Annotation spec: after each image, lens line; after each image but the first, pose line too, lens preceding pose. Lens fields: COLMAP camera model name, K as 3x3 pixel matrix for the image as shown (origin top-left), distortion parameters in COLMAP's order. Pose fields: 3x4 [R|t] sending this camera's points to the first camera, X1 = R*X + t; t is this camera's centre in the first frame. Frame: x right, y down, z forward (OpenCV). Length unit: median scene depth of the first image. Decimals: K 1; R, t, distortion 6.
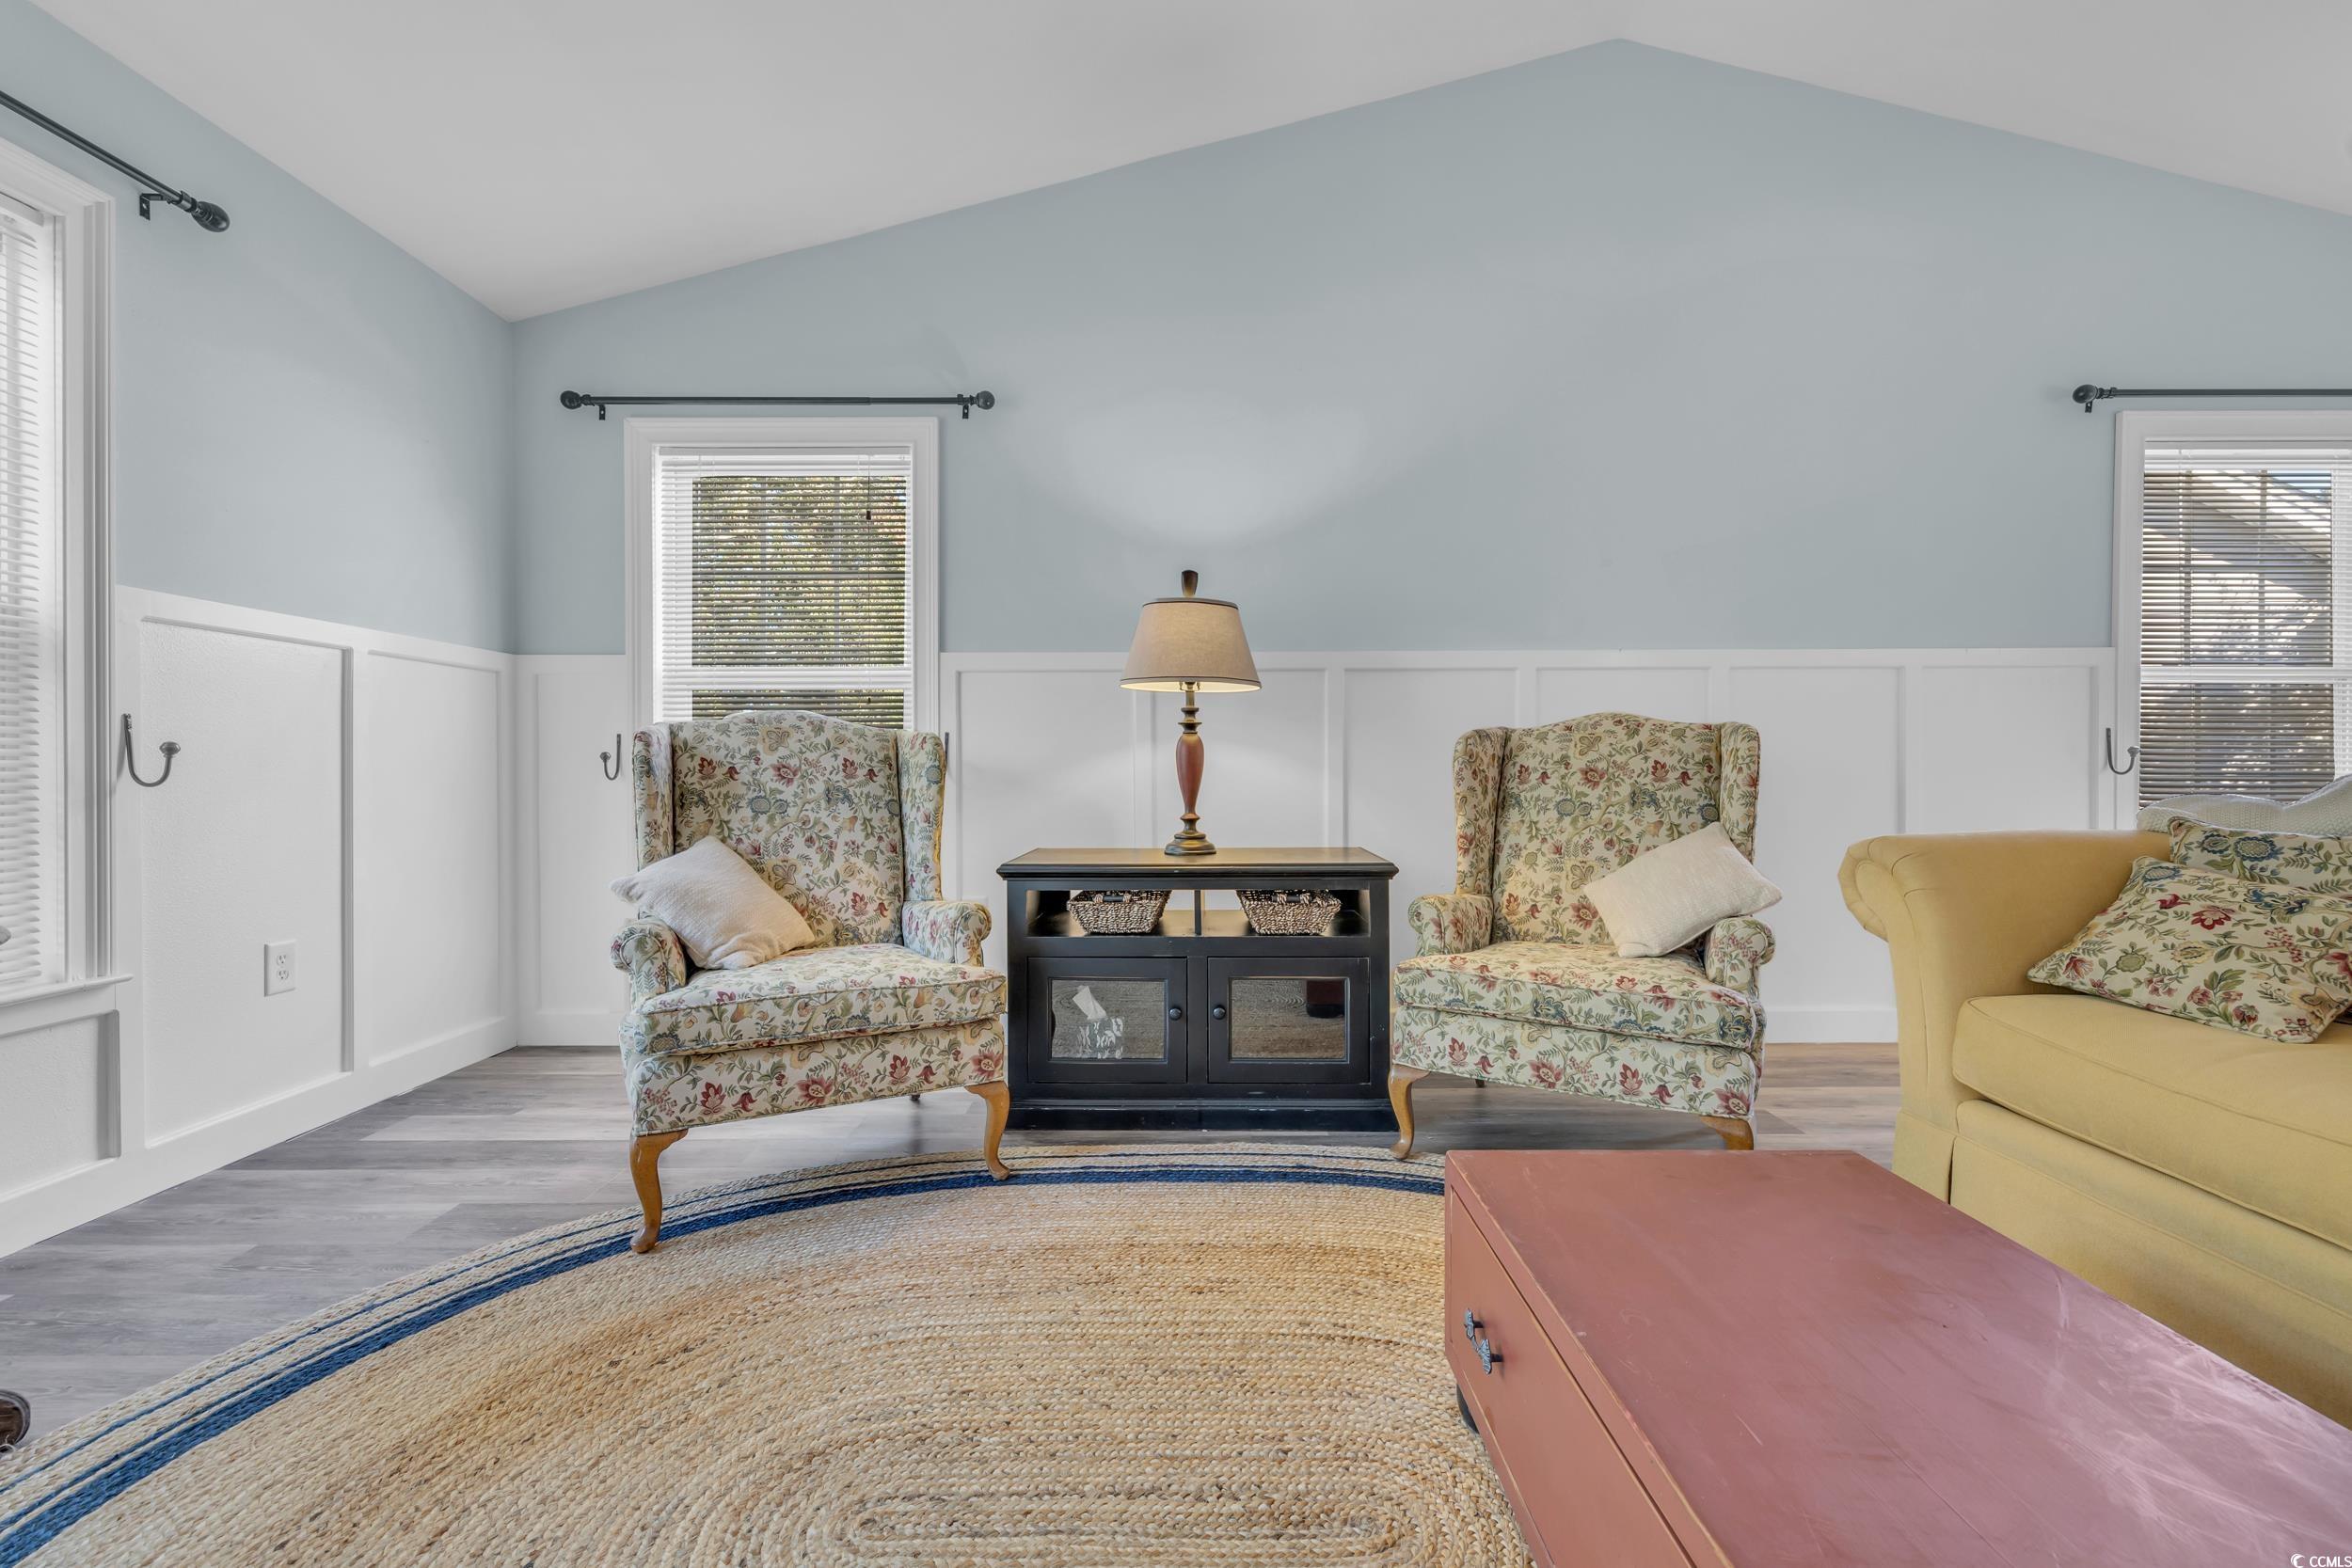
lens RADIAL K [[991.5, 0, 1160.5], [0, 991.5, 770.8], [0, 0, 1]] dist [0.001172, 0.000737]
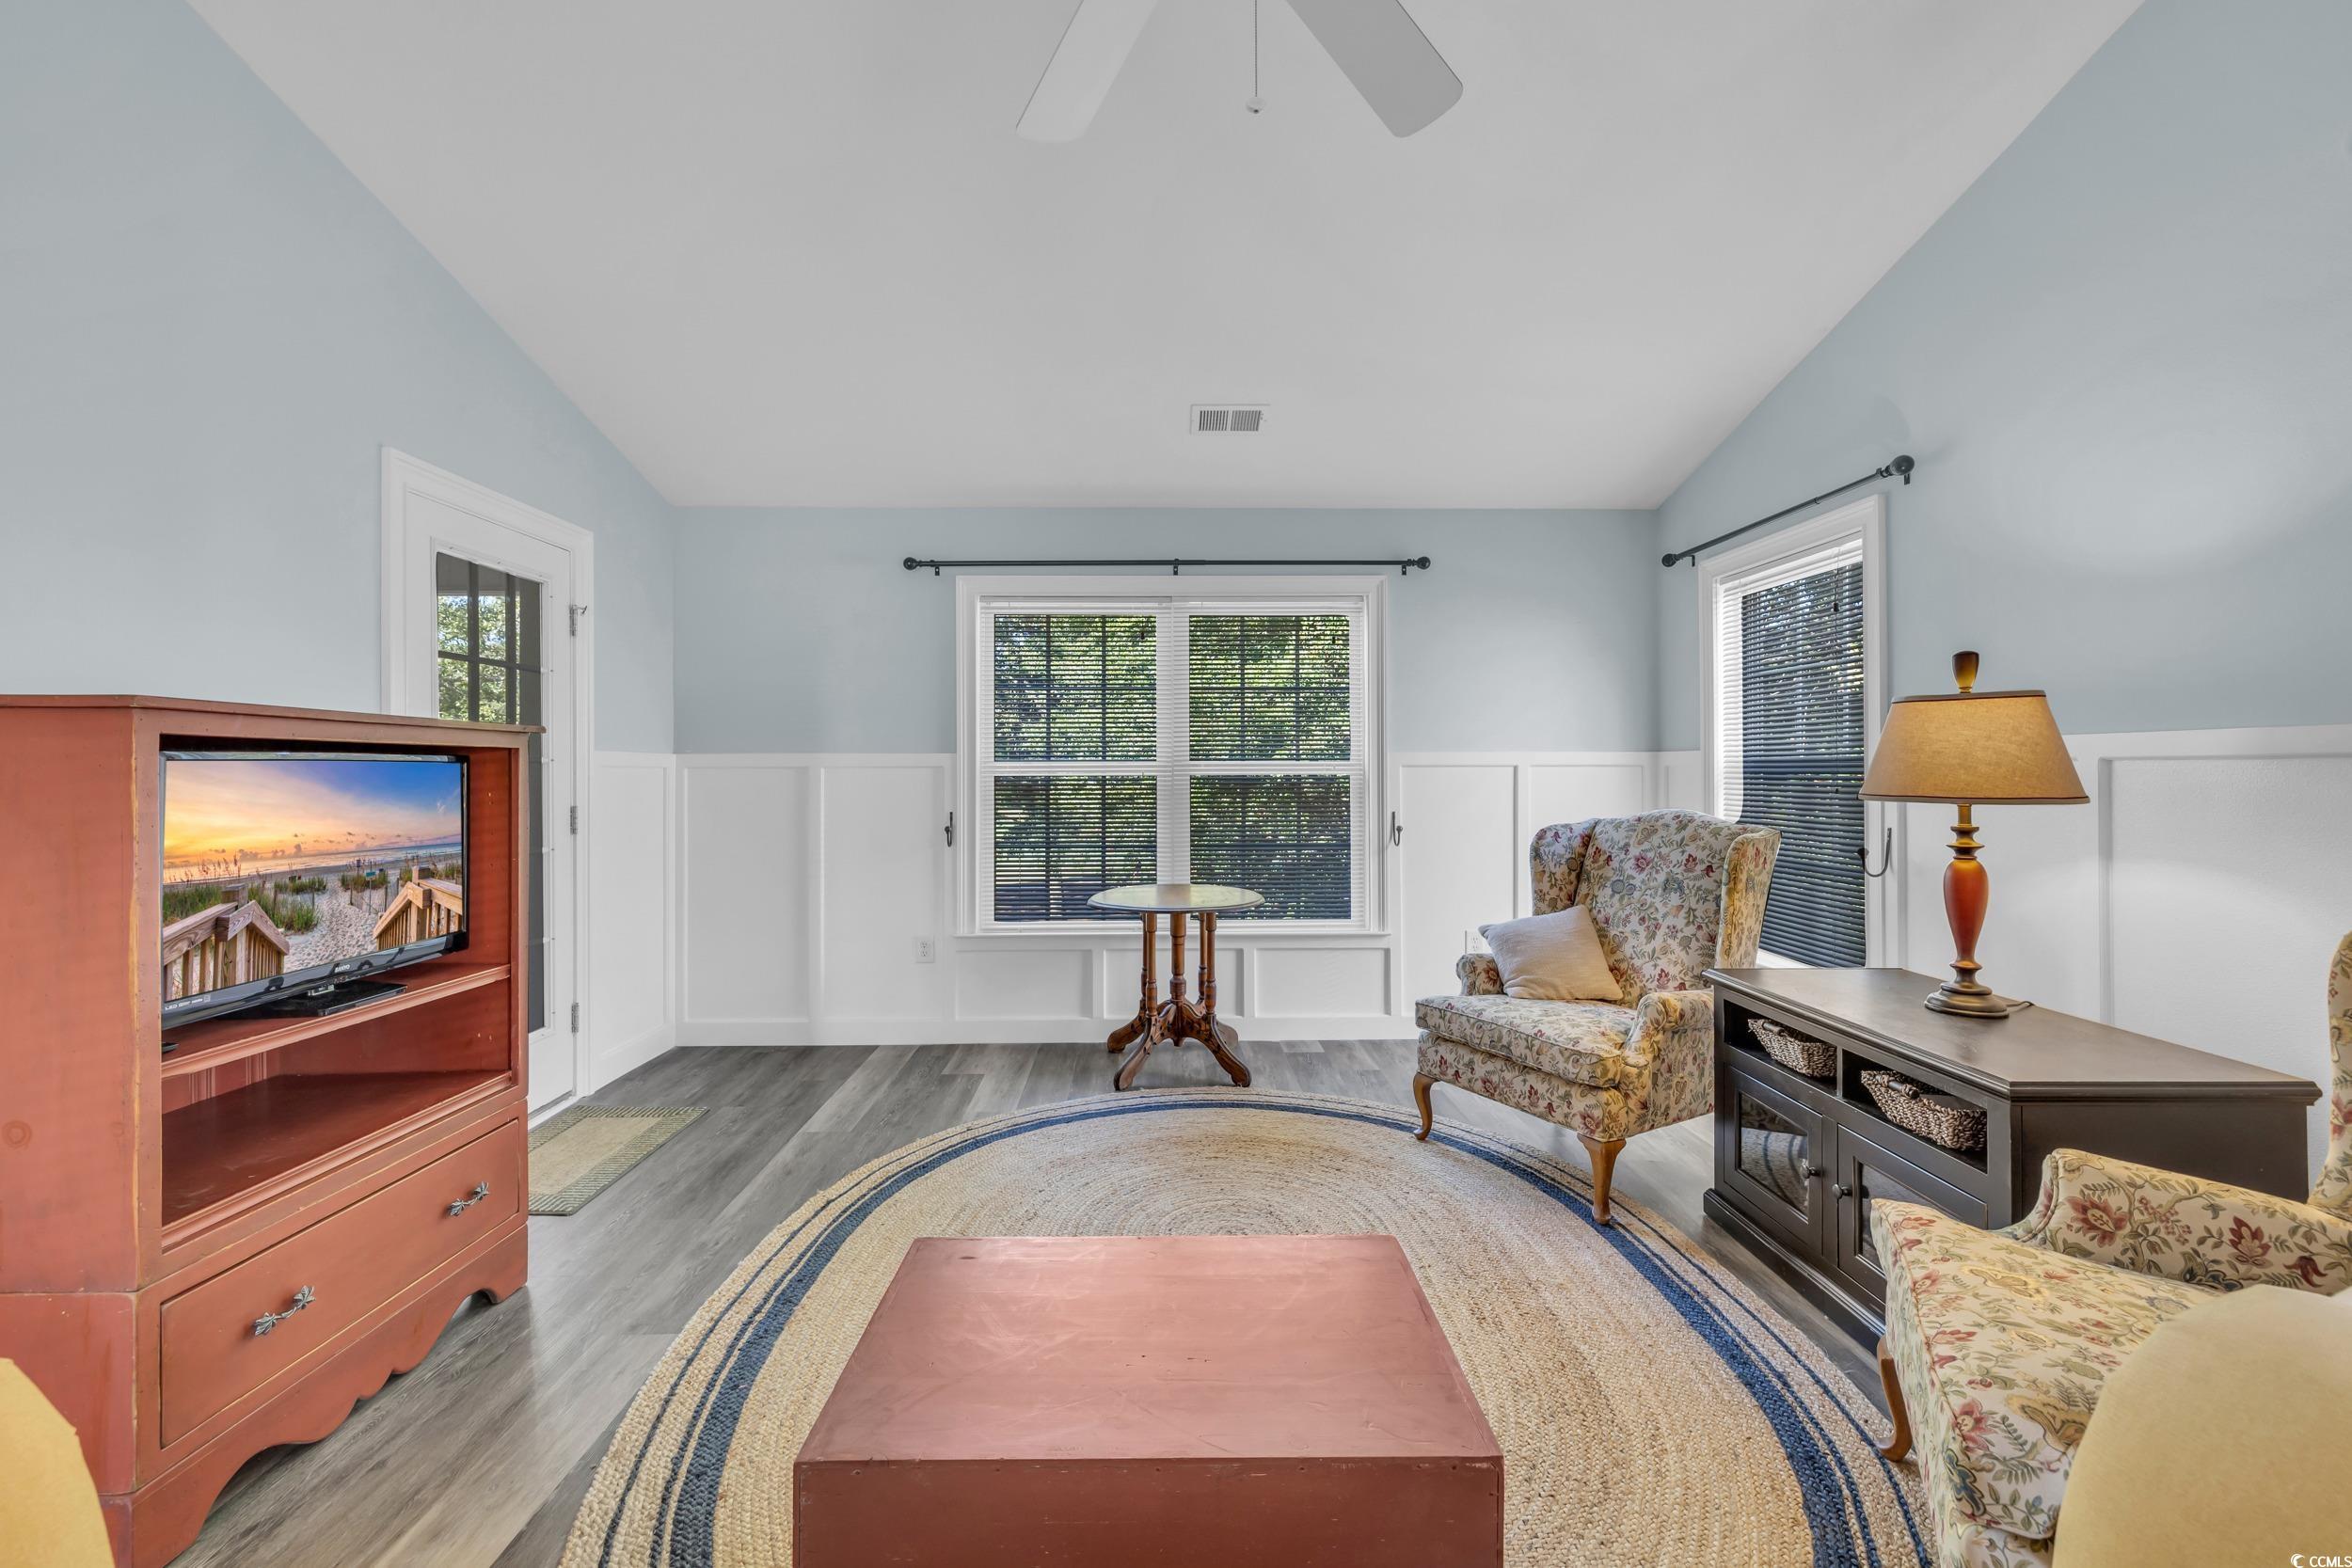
lens RADIAL K [[991.5, 0, 1168.6], [0, 991.5, 765.0], [0, 0, 1]] dist [0.001172, 0.000737]
pose [[0.013309, -0.002969, -0.999907, 0.860563], [0.001887, 0.999994, -0.002944, -0.118217], [0.999910, -0.001847, 0.013315, 0.381367]]
